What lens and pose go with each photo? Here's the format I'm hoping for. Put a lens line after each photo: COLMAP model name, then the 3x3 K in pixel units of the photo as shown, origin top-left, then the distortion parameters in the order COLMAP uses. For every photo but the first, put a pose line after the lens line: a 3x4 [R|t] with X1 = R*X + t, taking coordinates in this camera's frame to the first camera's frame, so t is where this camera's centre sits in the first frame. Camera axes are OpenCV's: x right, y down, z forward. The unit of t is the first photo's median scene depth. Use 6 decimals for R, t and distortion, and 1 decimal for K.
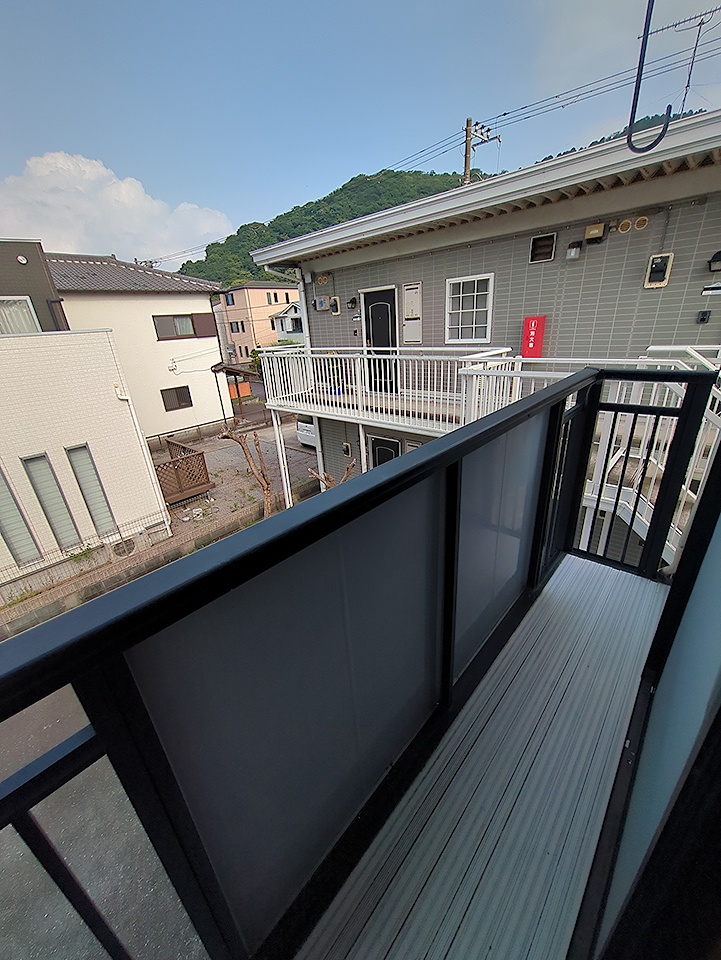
lens RADIAL K [[374.7, 0, 360.1], [0, 374.7, 475.3], [0, 0, 1]] dist [0.000497, 0.000184]
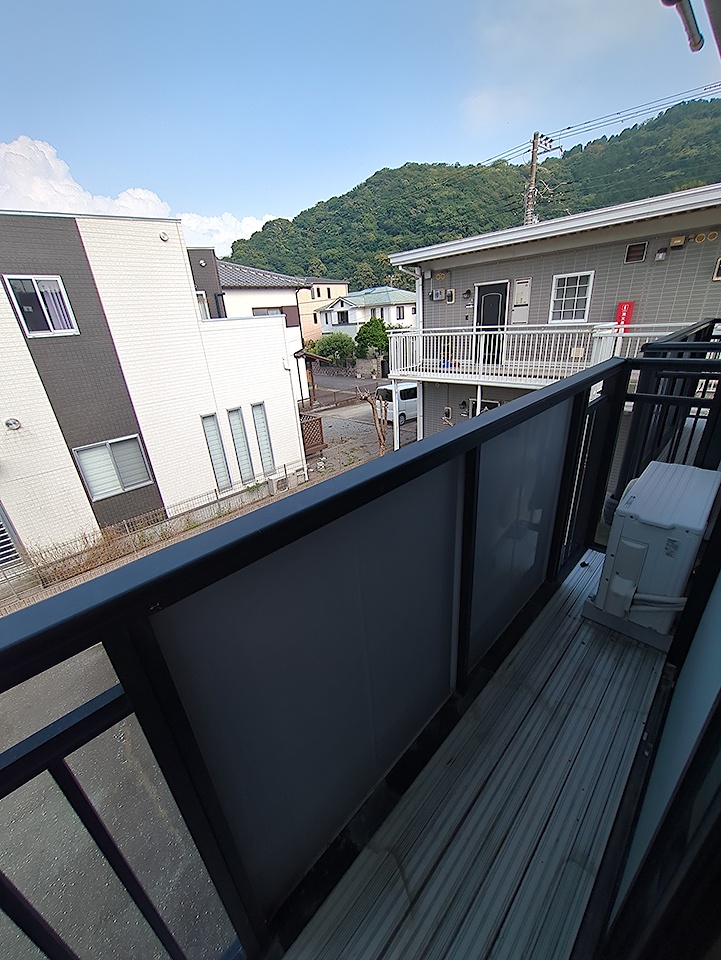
lens RADIAL K [[374.7, 0, 358.3], [0, 374.7, 480.0], [0, 0, 1]] dist [0.000497, 0.000184]
pose [[0.999144, 0.012384, -0.039481, -0.285303], [-0.011567, 0.999716, 0.020848, 0.135923], [0.039728, -0.020374, 0.999003, -0.273761]]
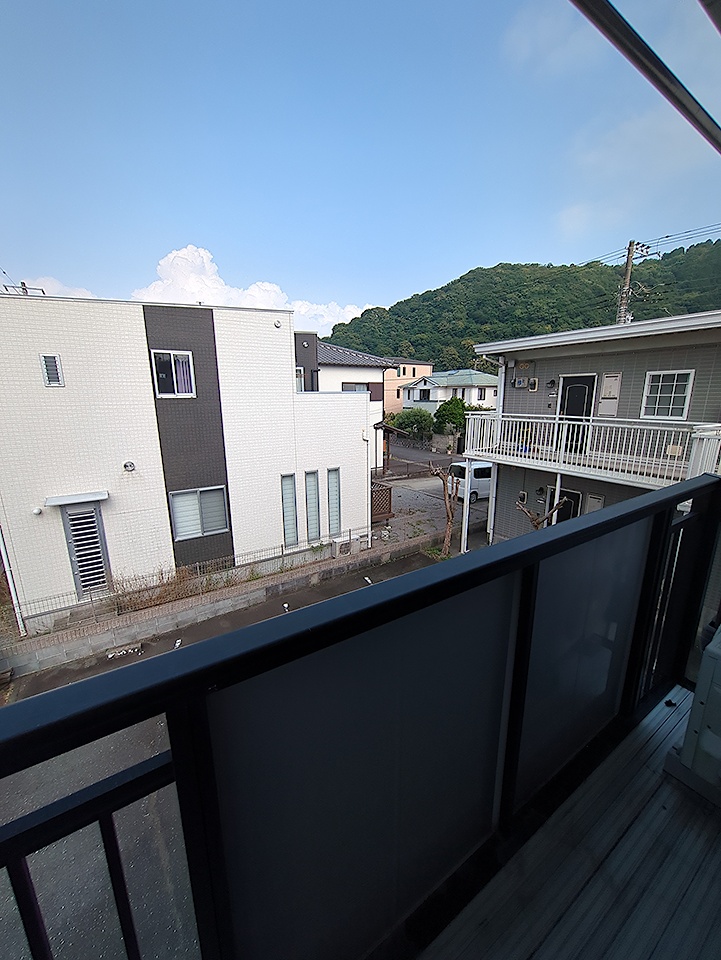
lens RADIAL K [[374.7, 0, 360.9], [0, 374.7, 482.7], [0, 0, 1]] dist [0.000497, 0.000184]
pose [[0.968851, 0.112955, -0.220385, -0.282732], [-0.145287, 0.979934, -0.136458, 0.127311], [0.200549, 0.164227, 0.965821, -0.282063]]
